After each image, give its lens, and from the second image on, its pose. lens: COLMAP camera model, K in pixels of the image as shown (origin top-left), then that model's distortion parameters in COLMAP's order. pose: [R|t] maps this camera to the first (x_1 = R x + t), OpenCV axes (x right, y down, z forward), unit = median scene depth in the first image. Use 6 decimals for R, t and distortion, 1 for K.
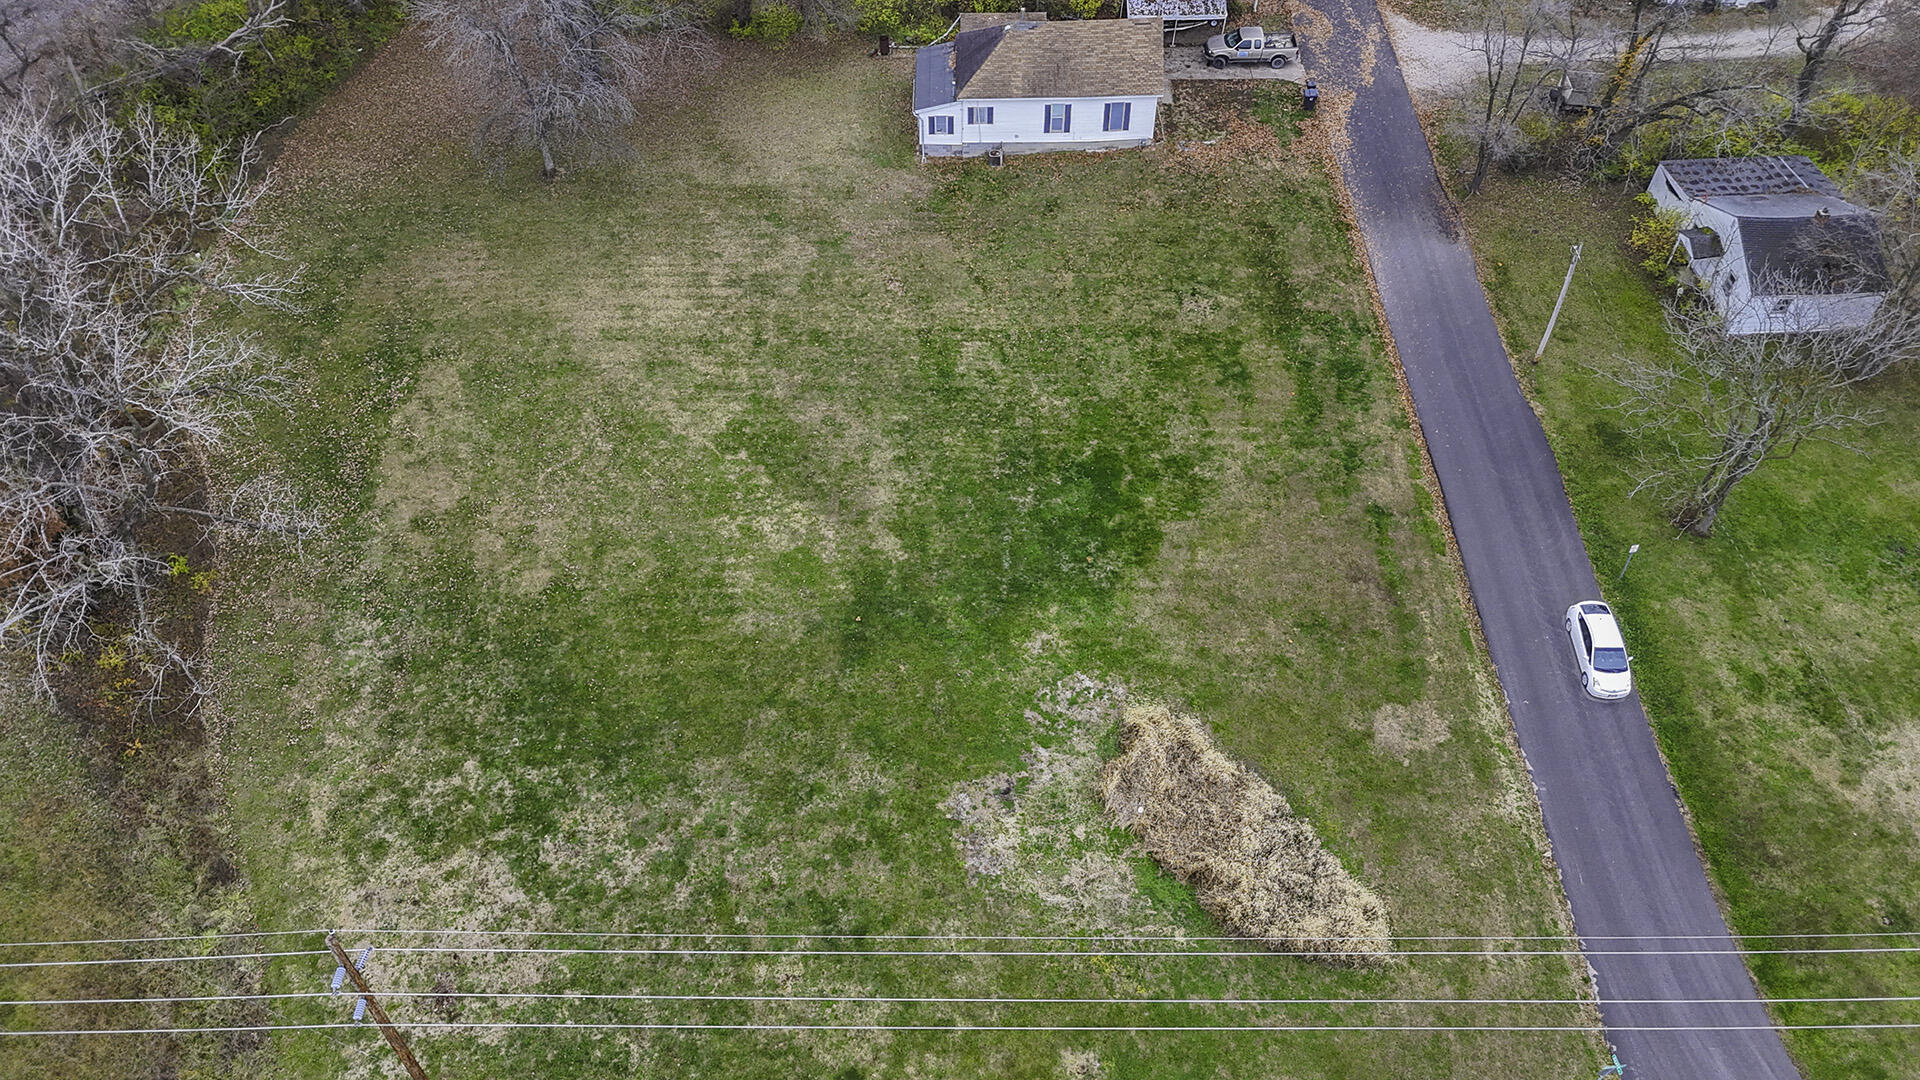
lens RADIAL K [[1402.9, 0, 963.3], [0, 1402.9, 544.2], [0, 0, 1]] dist [0.087201, -0.048968]
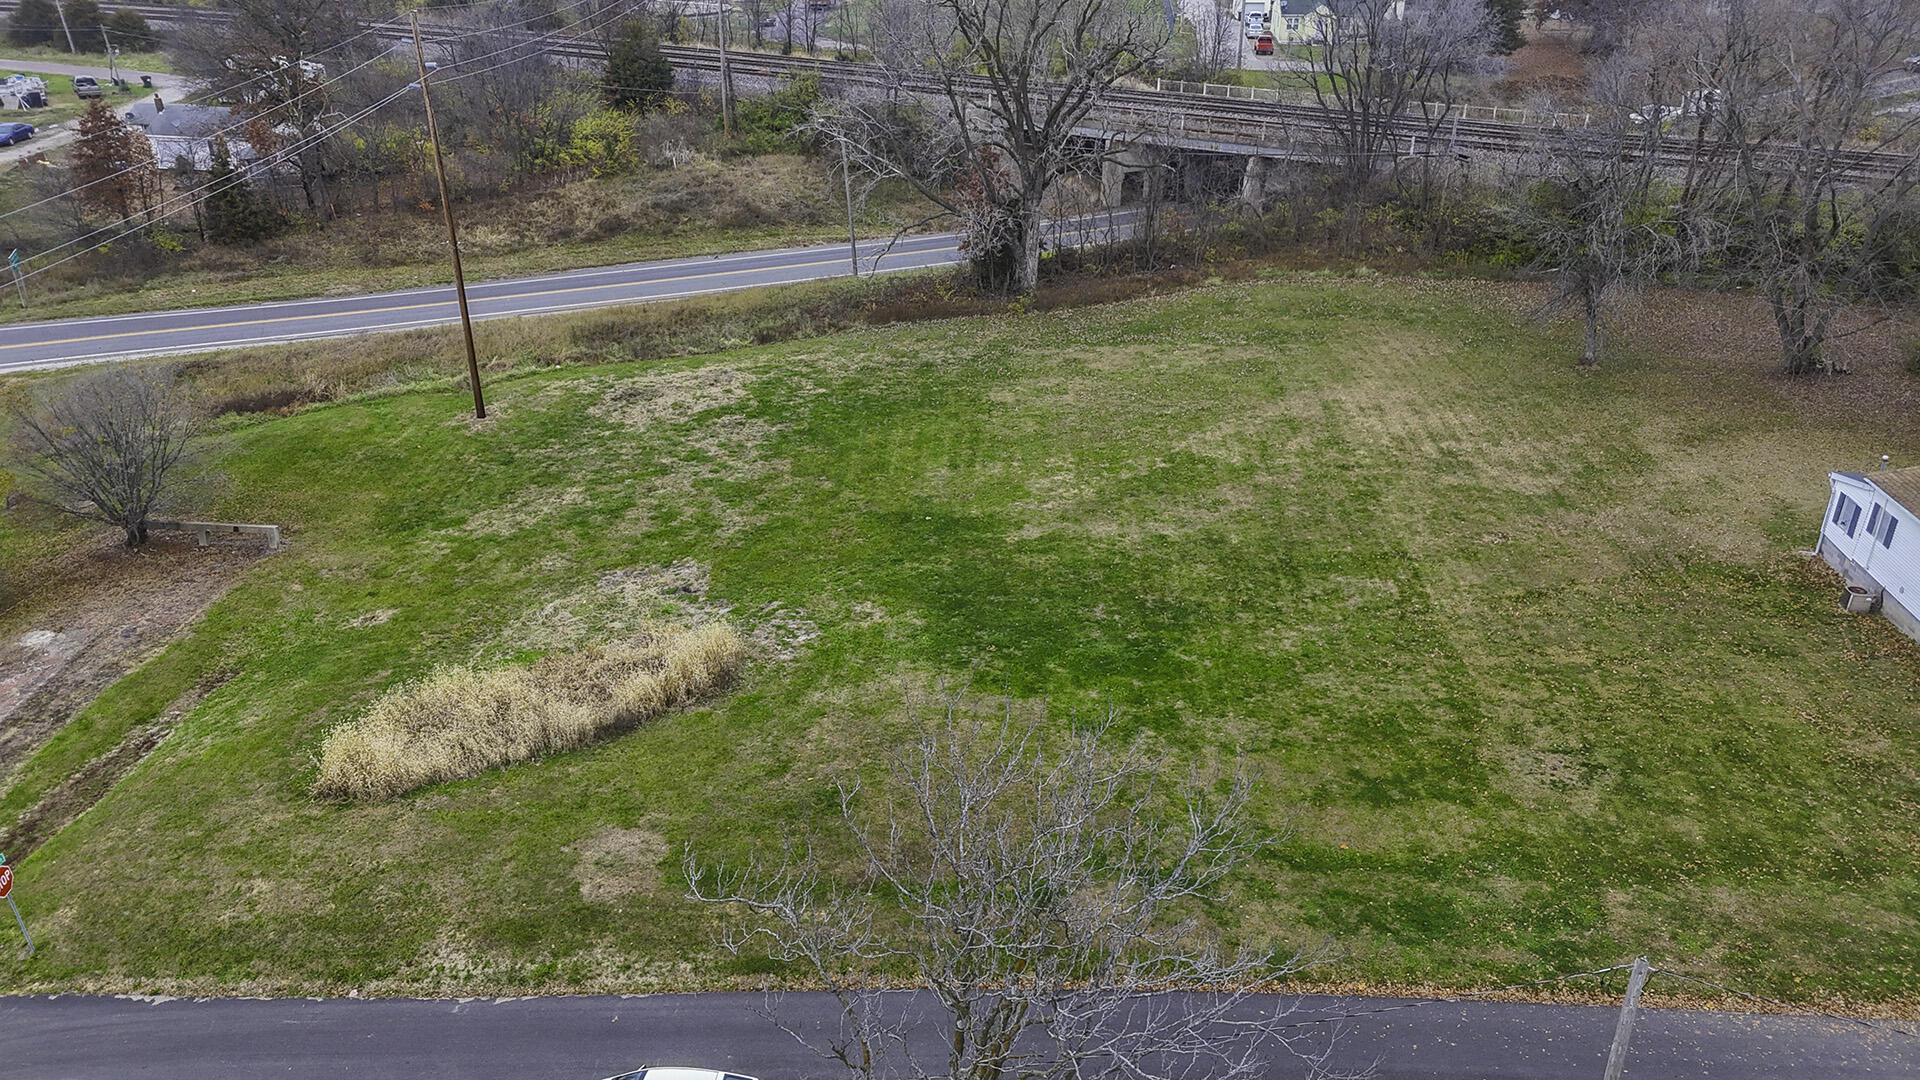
lens RADIAL K [[1402.9, 0, 958.6], [0, 1402.9, 550.2], [0, 0, 1]] dist [0.087201, -0.048968]
pose [[-0.085135, 0.449931, -0.888996, 0.721498], [-0.763363, 0.543958, 0.348406, -0.260758], [0.640335, 0.708288, 0.297151, 0.710268]]
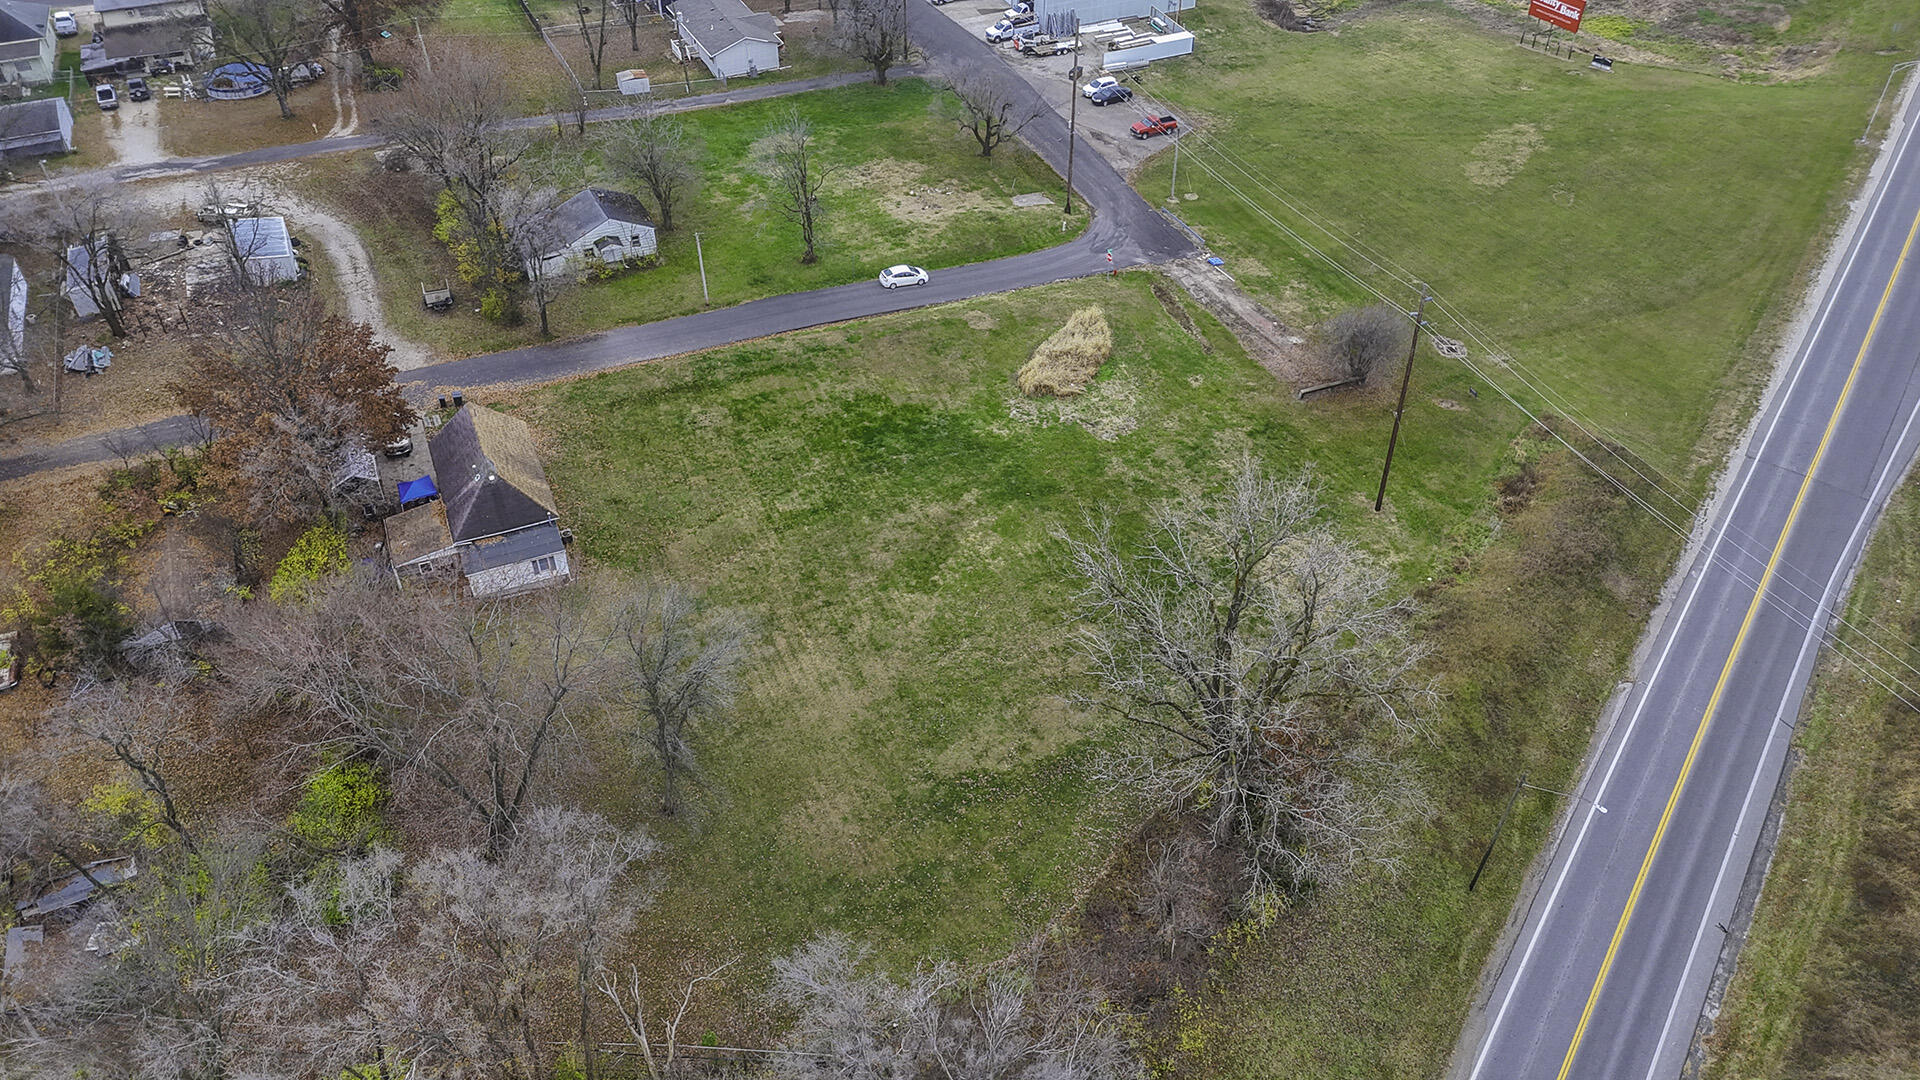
lens RADIAL K [[1402.9, 0, 952.1], [0, 1402.9, 555.4], [0, 0, 1]] dist [0.087201, -0.048968]
pose [[-0.382524, -0.609592, 0.694314, -1.183282], [0.708403, 0.288930, 0.643960, -1.013629], [-0.593161, 0.738185, 0.321315, 0.538147]]
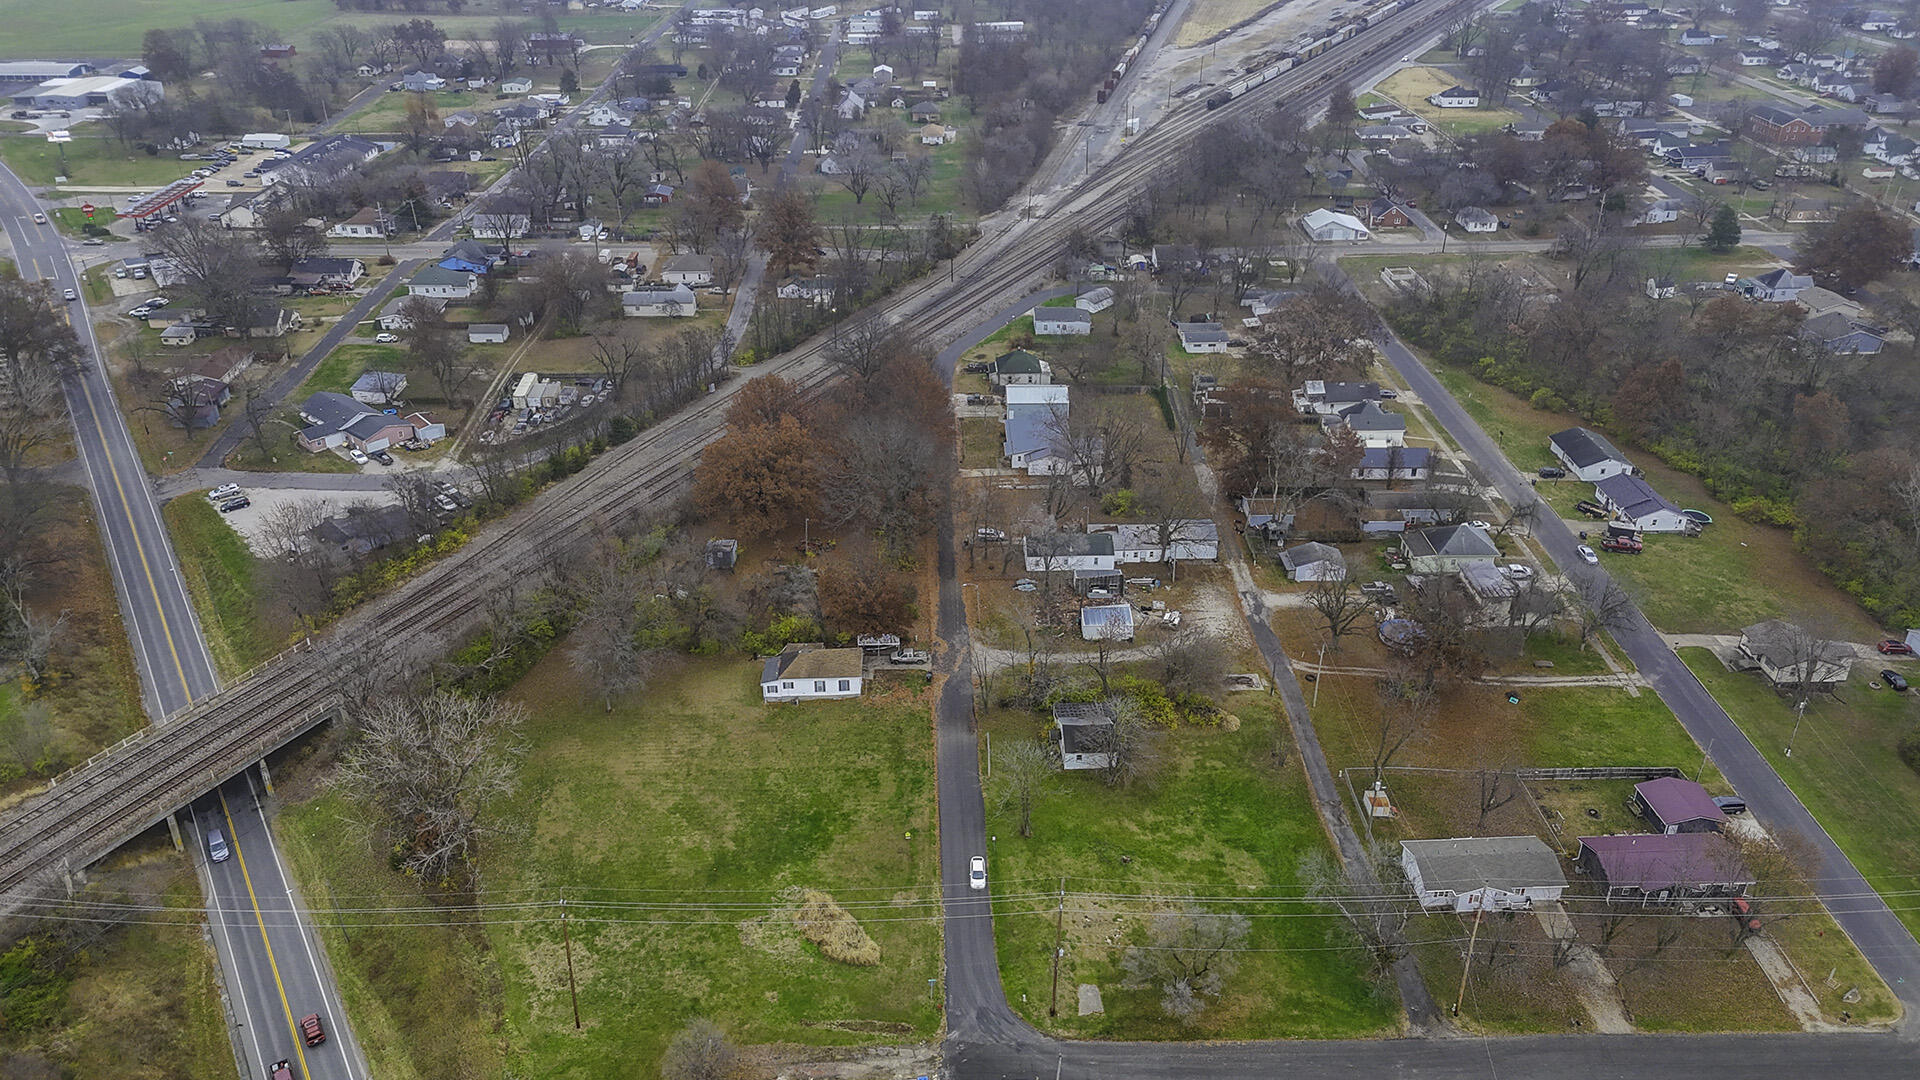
lens RADIAL K [[1402.9, 0, 957.8], [0, 1402.9, 549.3], [0, 0, 1]] dist [0.087201, -0.048968]
pose [[0.999962, -0.007129, 0.005078, 0.362828], [0.008481, 0.932614, -0.360775, 0.439196], [-0.002164, 0.360804, 0.932639, -1.665213]]
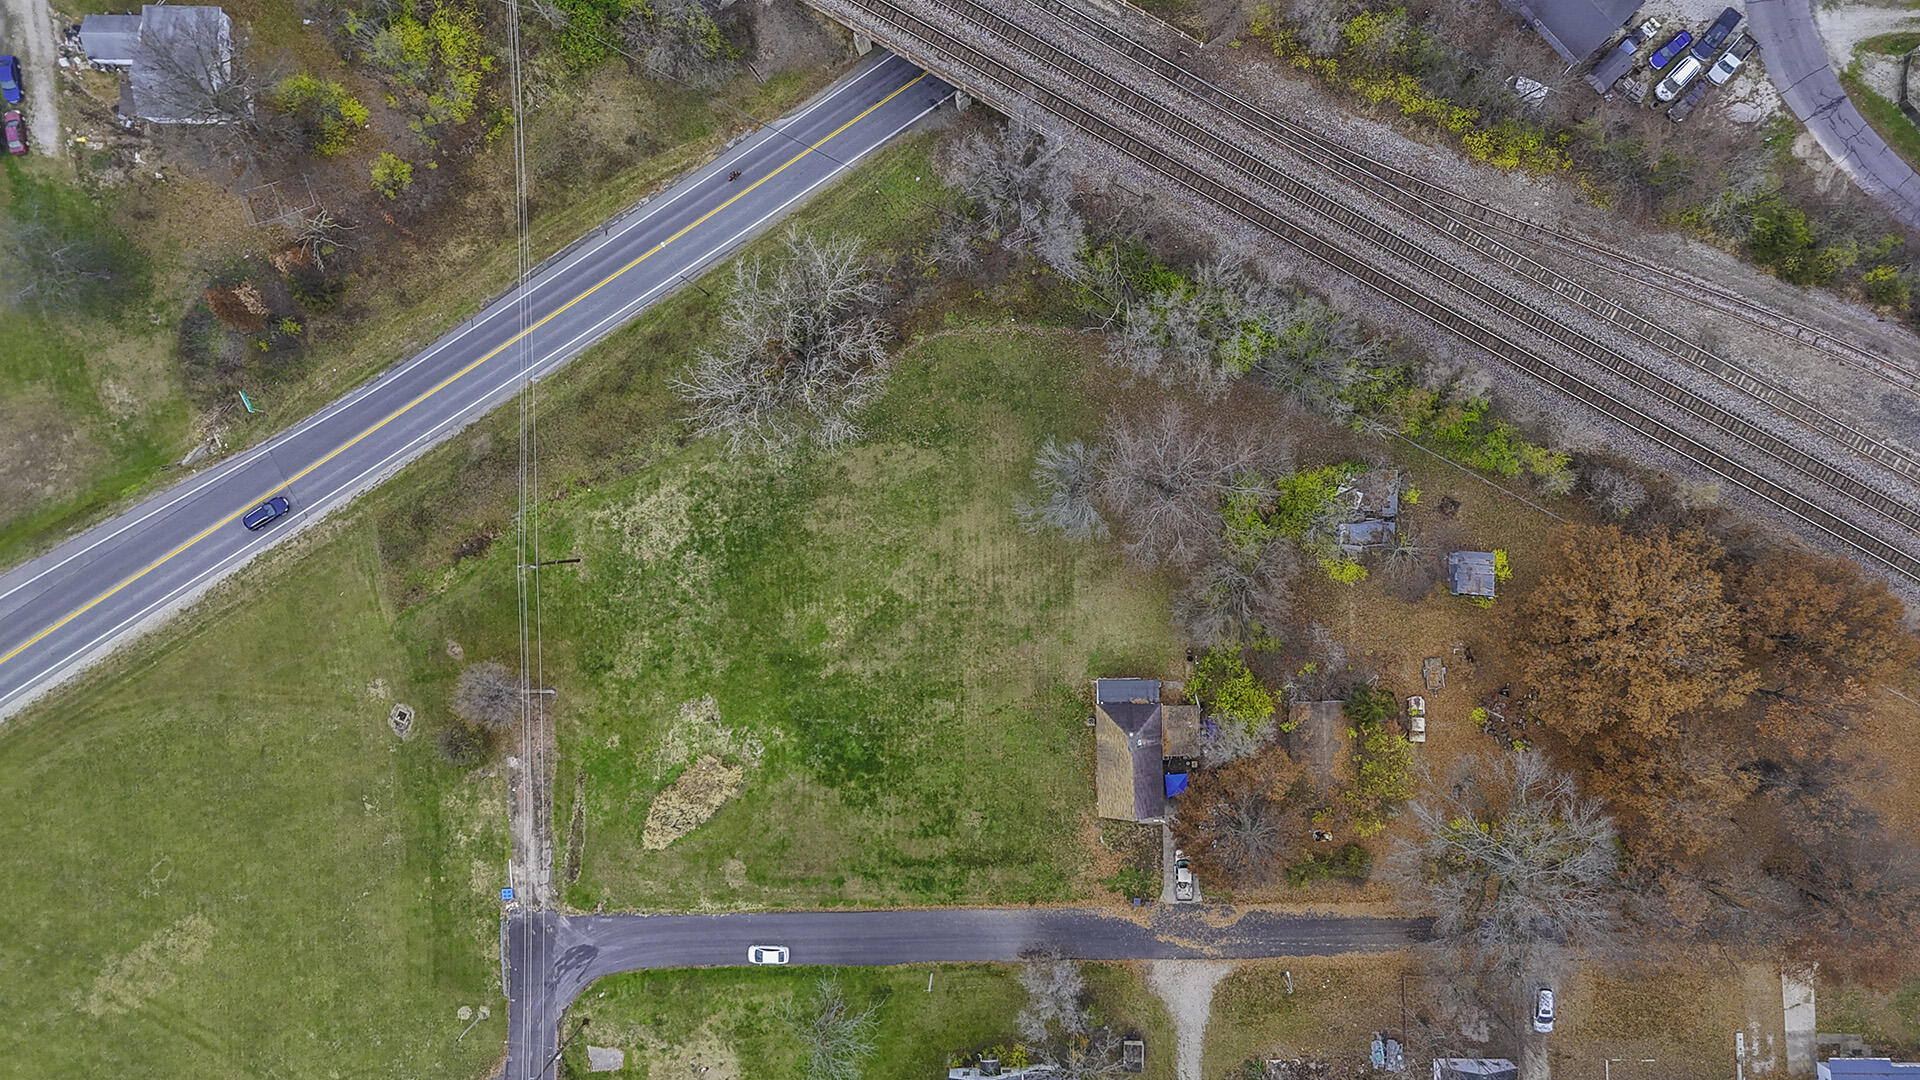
lens RADIAL K [[1402.9, 0, 942.3], [0, 1402.9, 537.0], [0, 0, 1]] dist [0.087201, -0.048968]
pose [[0.003970, 0.999988, -0.002824, -0.266054], [-0.743566, 0.004840, 0.668645, -1.690705], [0.668651, -0.000555, 0.743576, -0.613358]]
